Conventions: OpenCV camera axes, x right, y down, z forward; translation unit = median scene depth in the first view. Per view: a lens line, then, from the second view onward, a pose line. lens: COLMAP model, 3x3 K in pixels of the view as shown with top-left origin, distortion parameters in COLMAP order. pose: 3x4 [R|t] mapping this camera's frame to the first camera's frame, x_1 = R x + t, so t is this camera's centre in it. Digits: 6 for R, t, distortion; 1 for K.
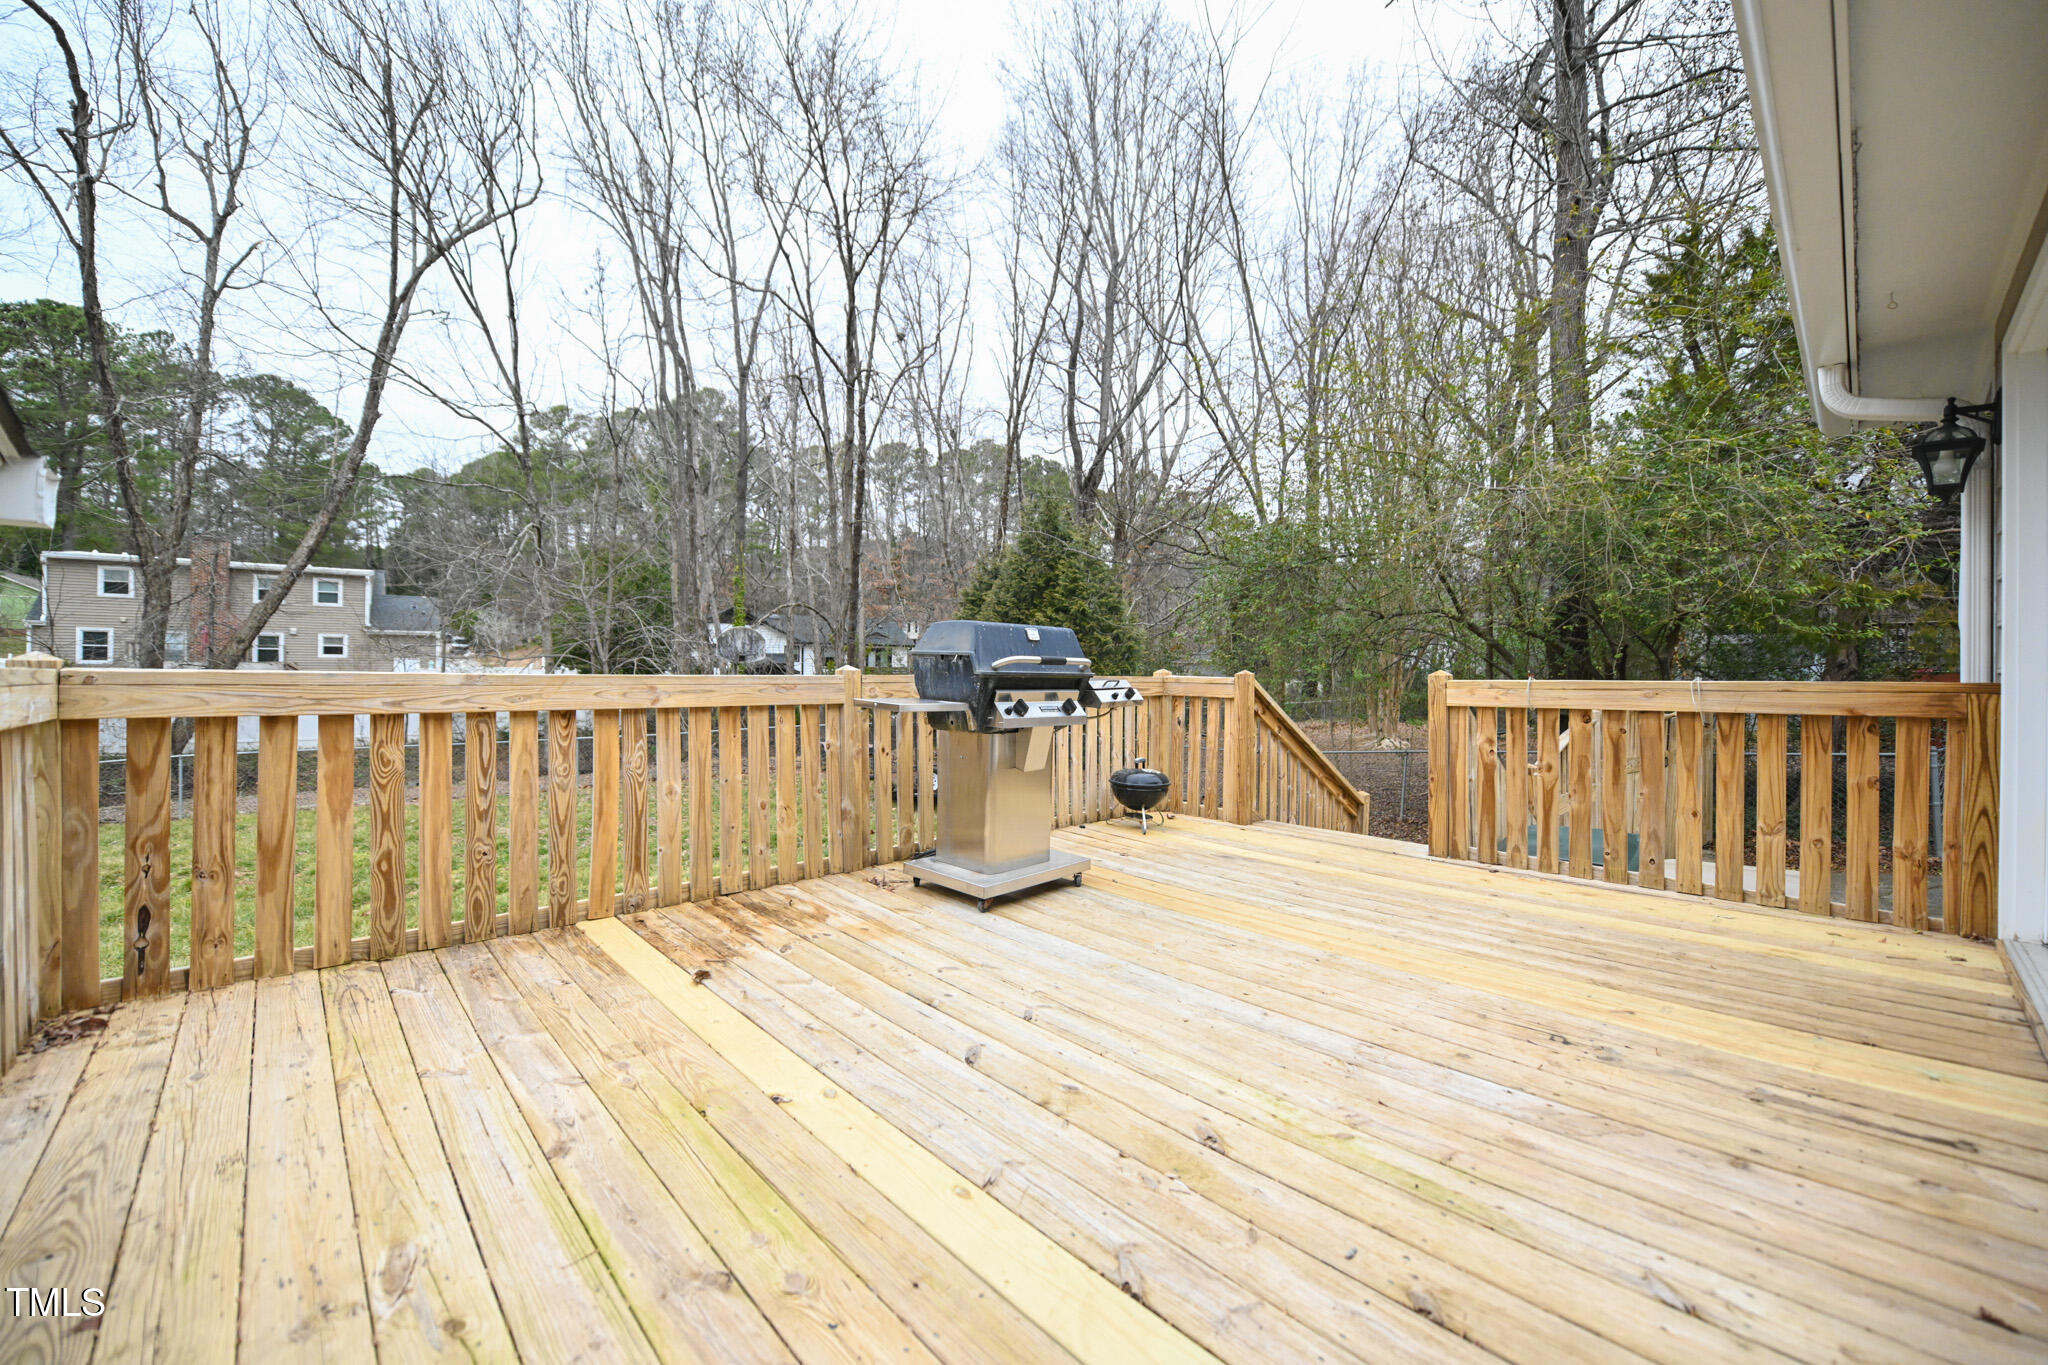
lens RADIAL K [[805.5, 0, 1023.6], [0, 805.5, 669.0], [0, 0, 1]] dist [-0.007023, -0.000088]
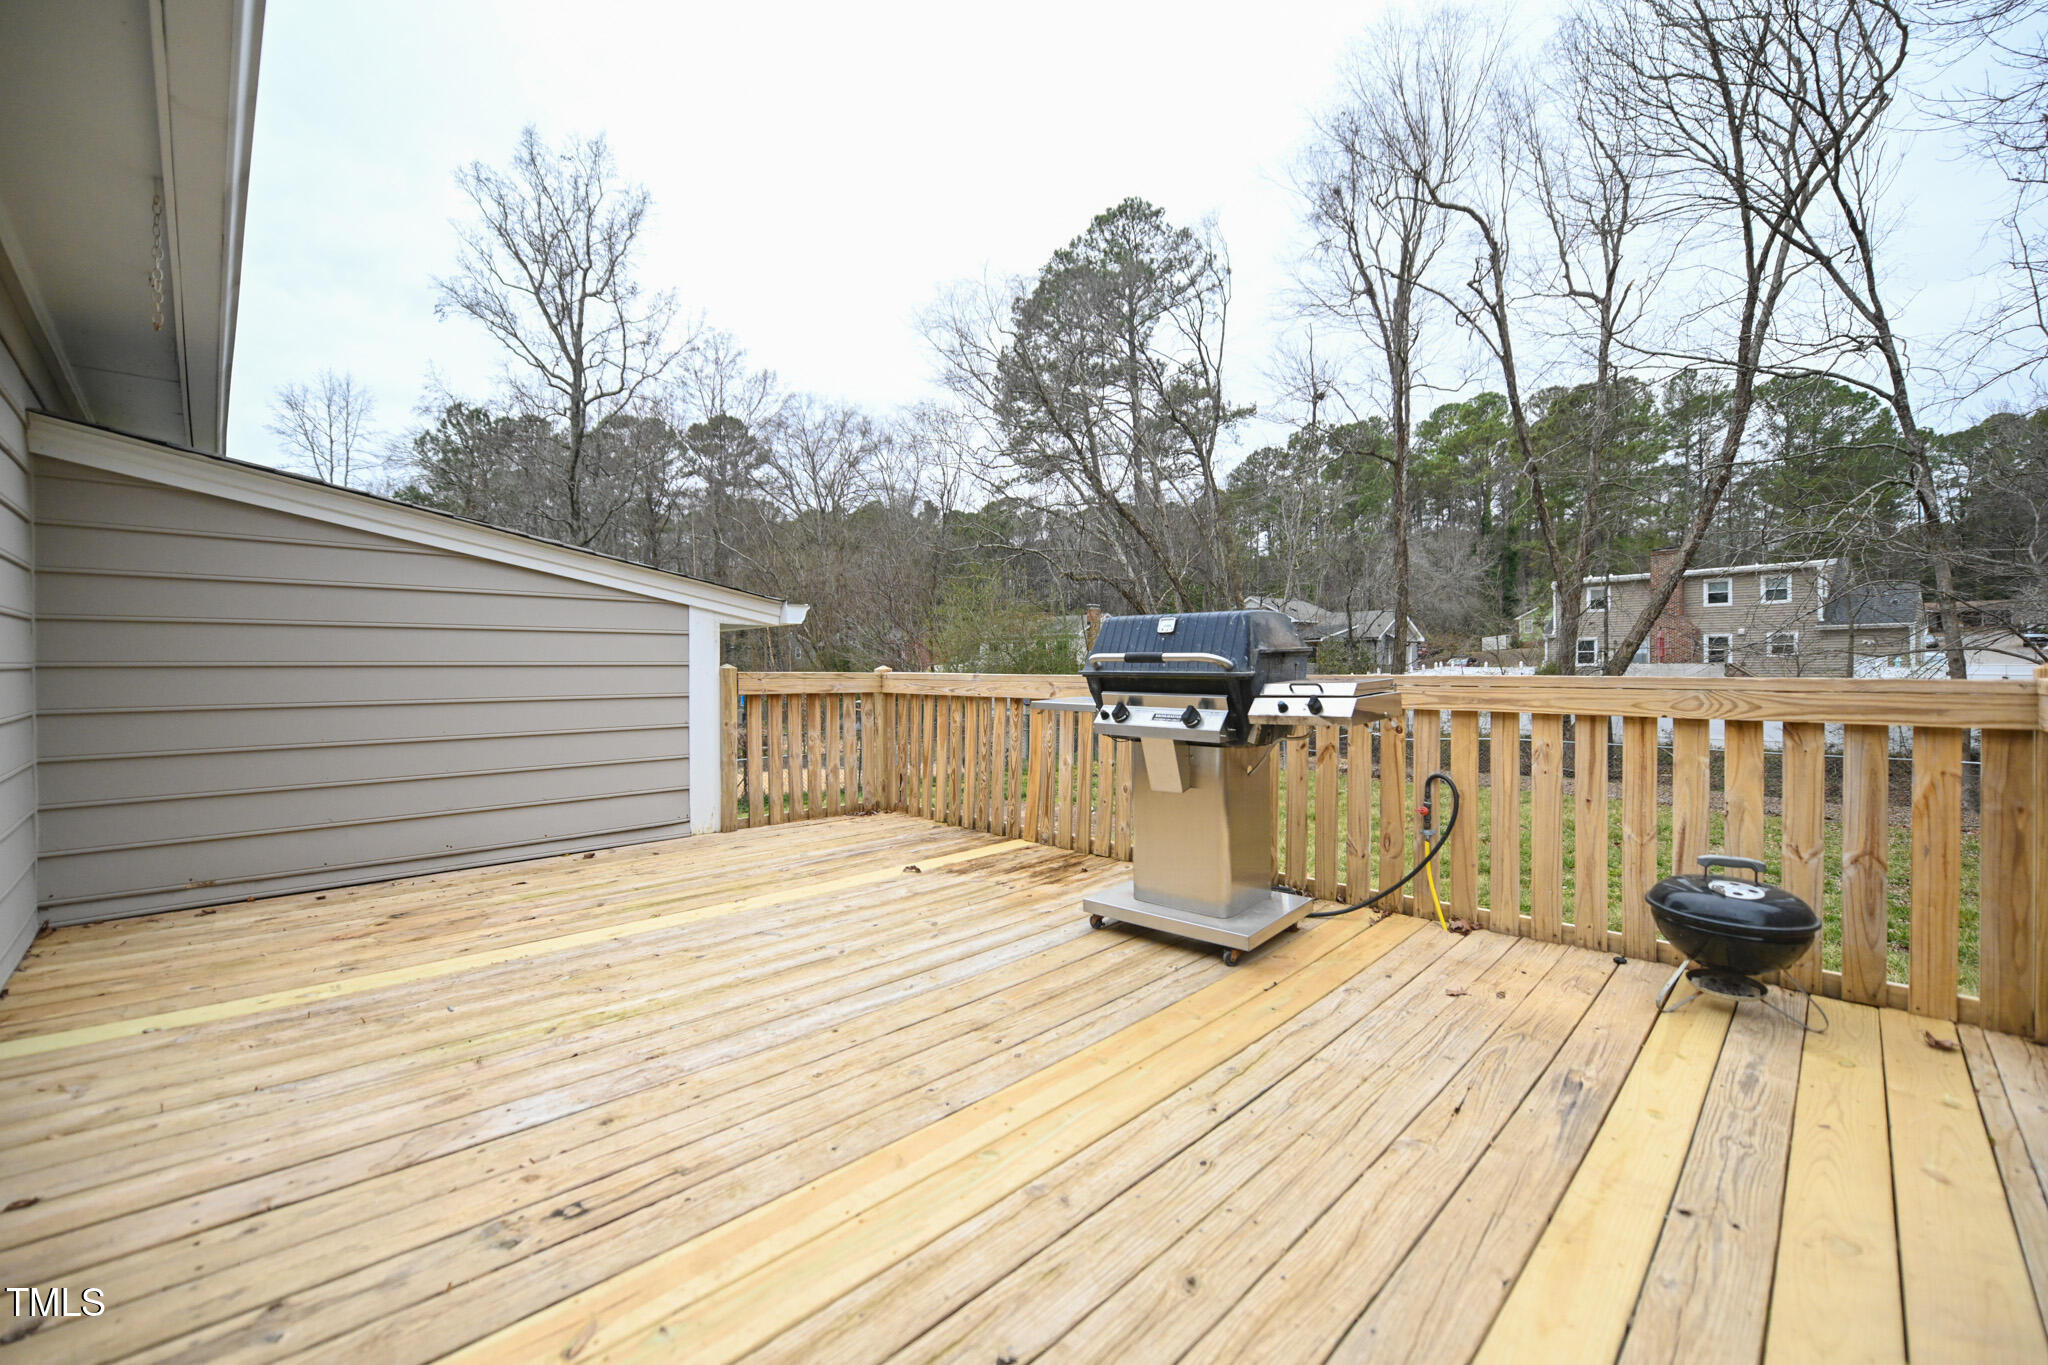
lens RADIAL K [[816.8, 0, 1024.6], [0, 816.8, 664.6], [0, 0, 1]] dist [-0.009043, -0.000477]
pose [[0.022762, -0.012070, -0.999668, 0.448173], [0.005718, 0.999912, -0.011942, 0.003212], [0.999725, -0.005444, 0.022829, 0.449106]]
